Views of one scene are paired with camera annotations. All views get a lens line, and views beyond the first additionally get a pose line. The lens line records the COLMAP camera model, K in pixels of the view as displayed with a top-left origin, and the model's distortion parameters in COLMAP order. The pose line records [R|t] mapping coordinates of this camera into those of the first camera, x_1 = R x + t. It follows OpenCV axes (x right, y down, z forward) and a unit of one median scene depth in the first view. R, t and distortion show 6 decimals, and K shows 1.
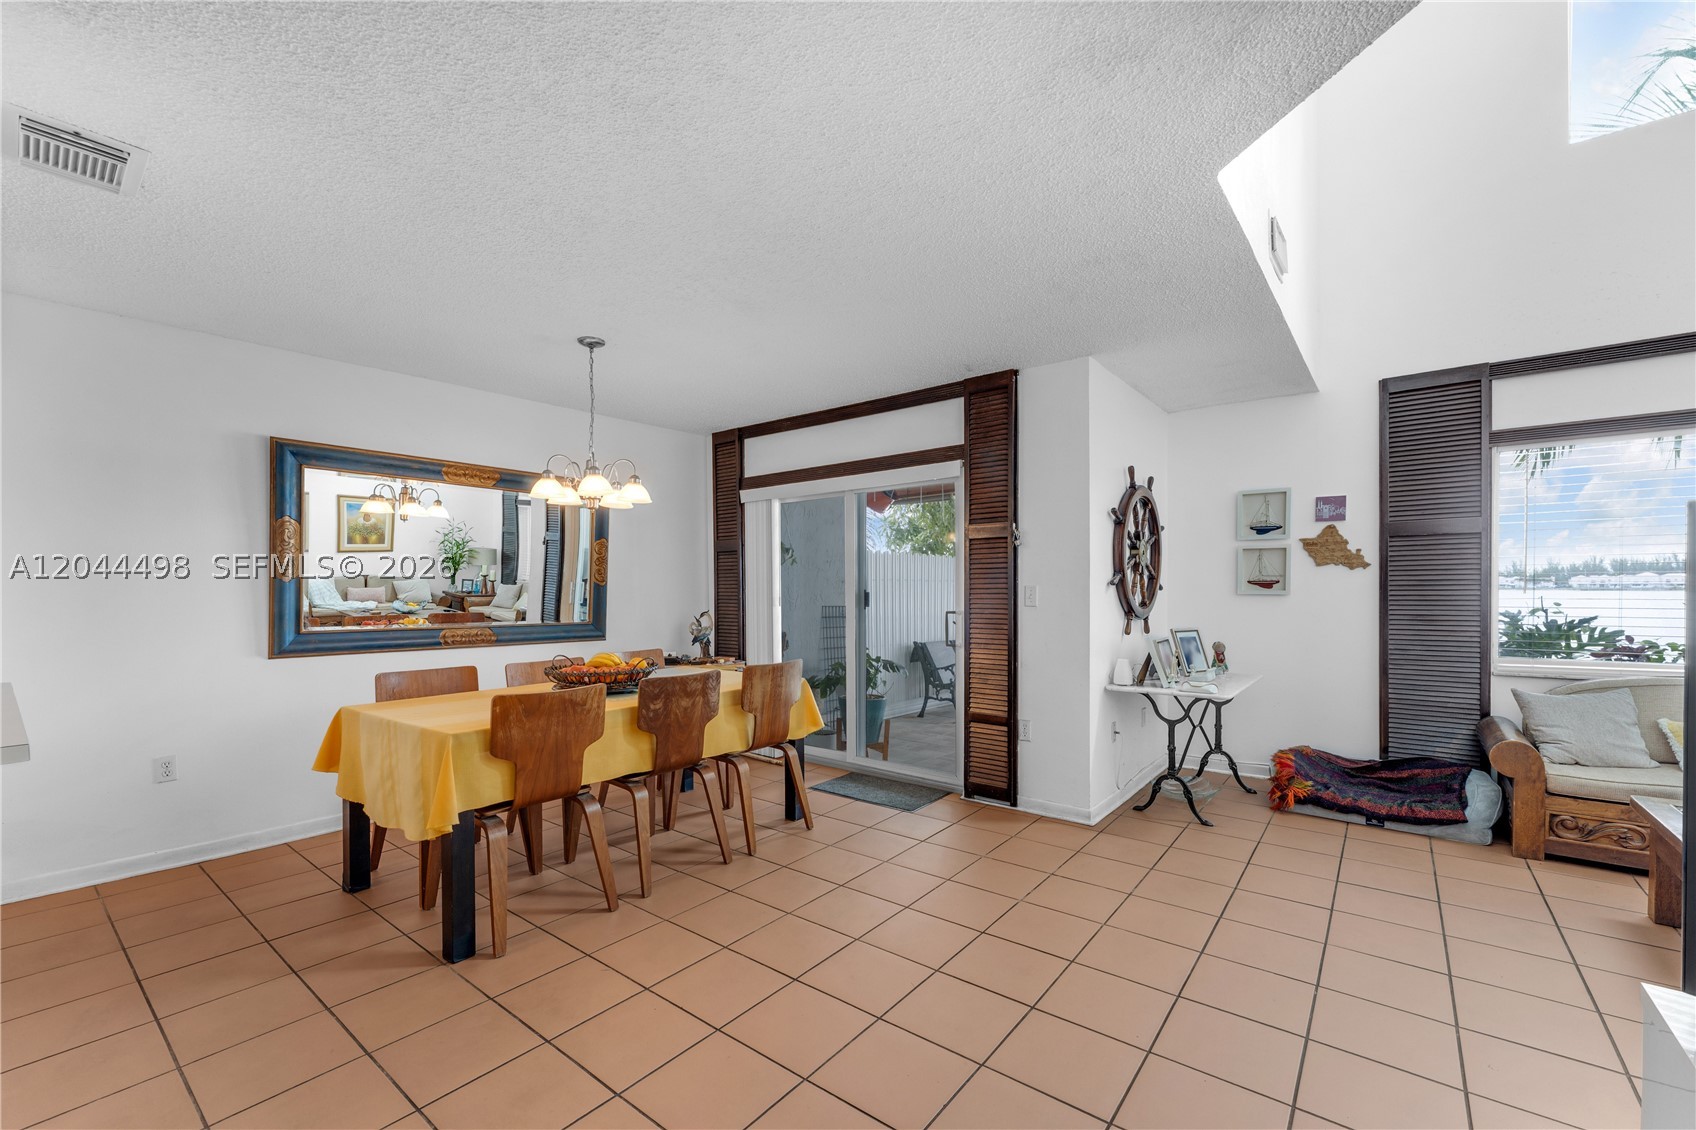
lens RADIAL K [[697.5, 0, 850.4], [0, 697.5, 602.9], [0, 0, 1]] dist [-0.000147, -0.000574]
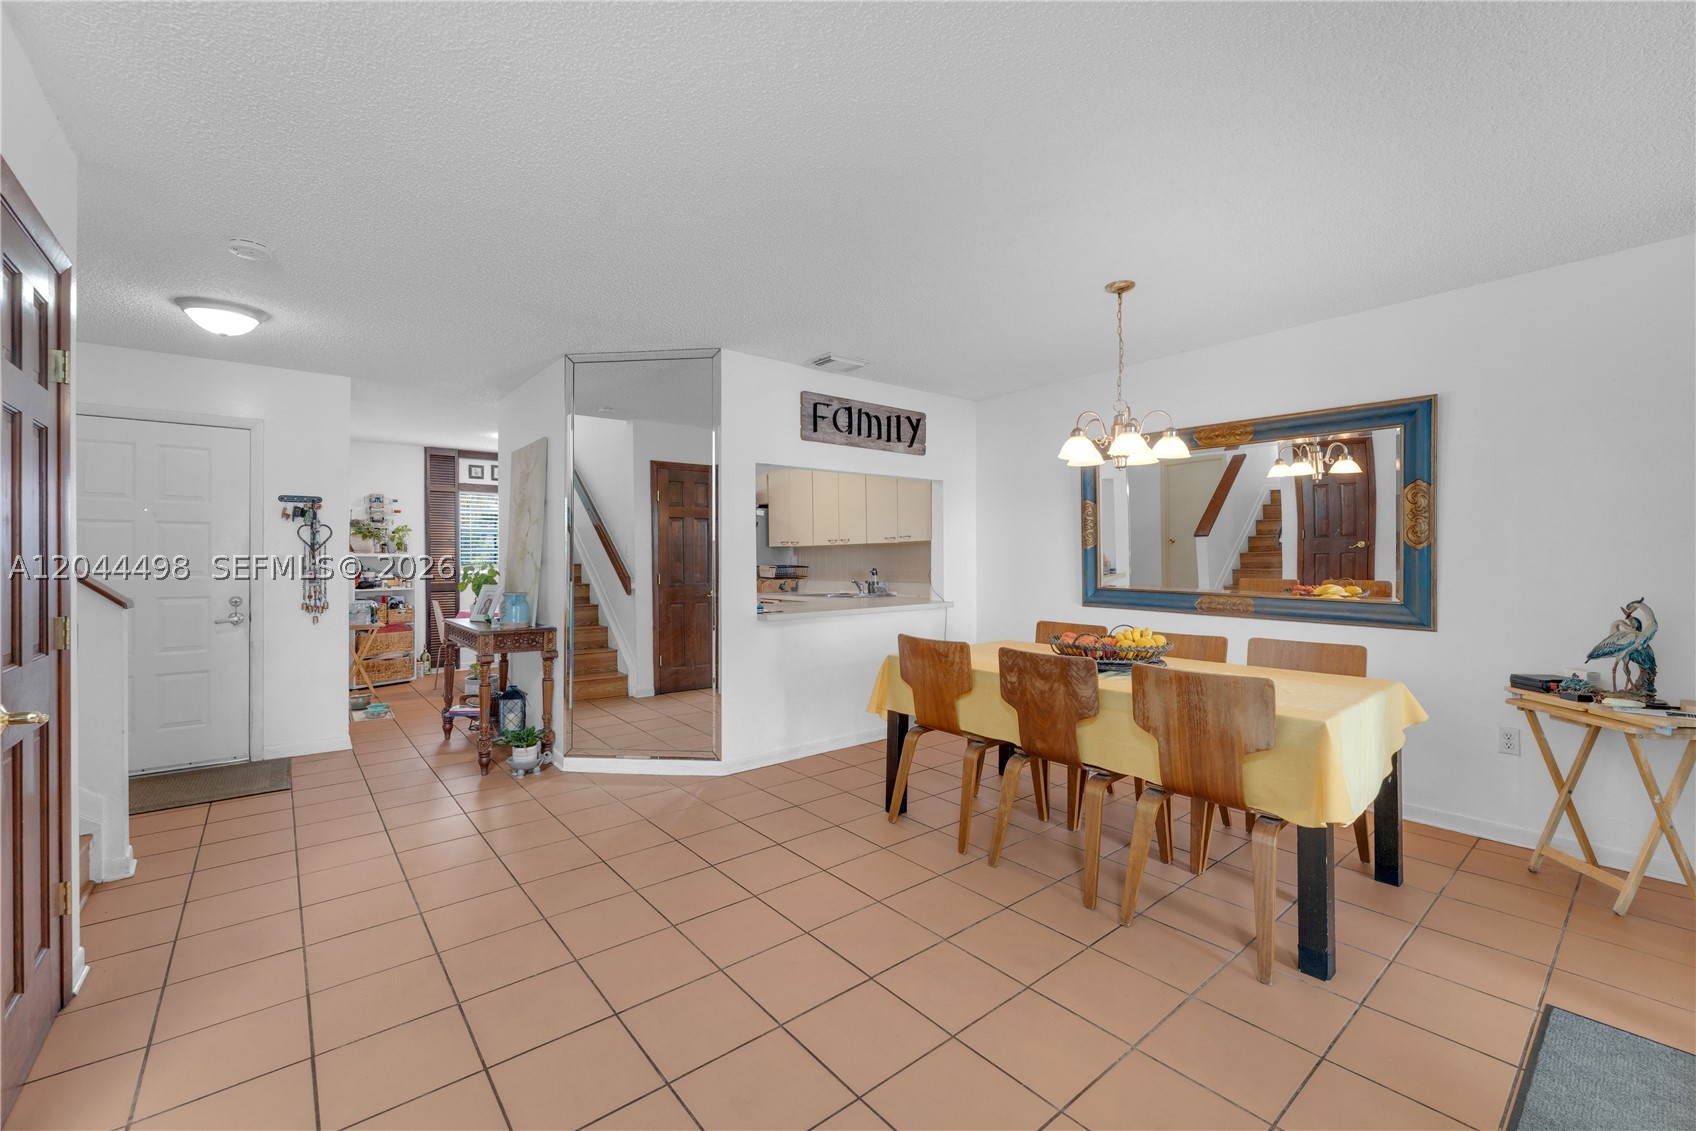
lens RADIAL K [[697.5, 0, 848.4], [0, 697.5, 556.3], [0, 0, 1]] dist [-0.000147, -0.000574]
pose [[-0.208023, 0.003539, -0.978117, 0.665632], [-0.017280, 0.999824, 0.007293, -0.021552], [0.977971, 0.018419, -0.207926, 0.924345]]
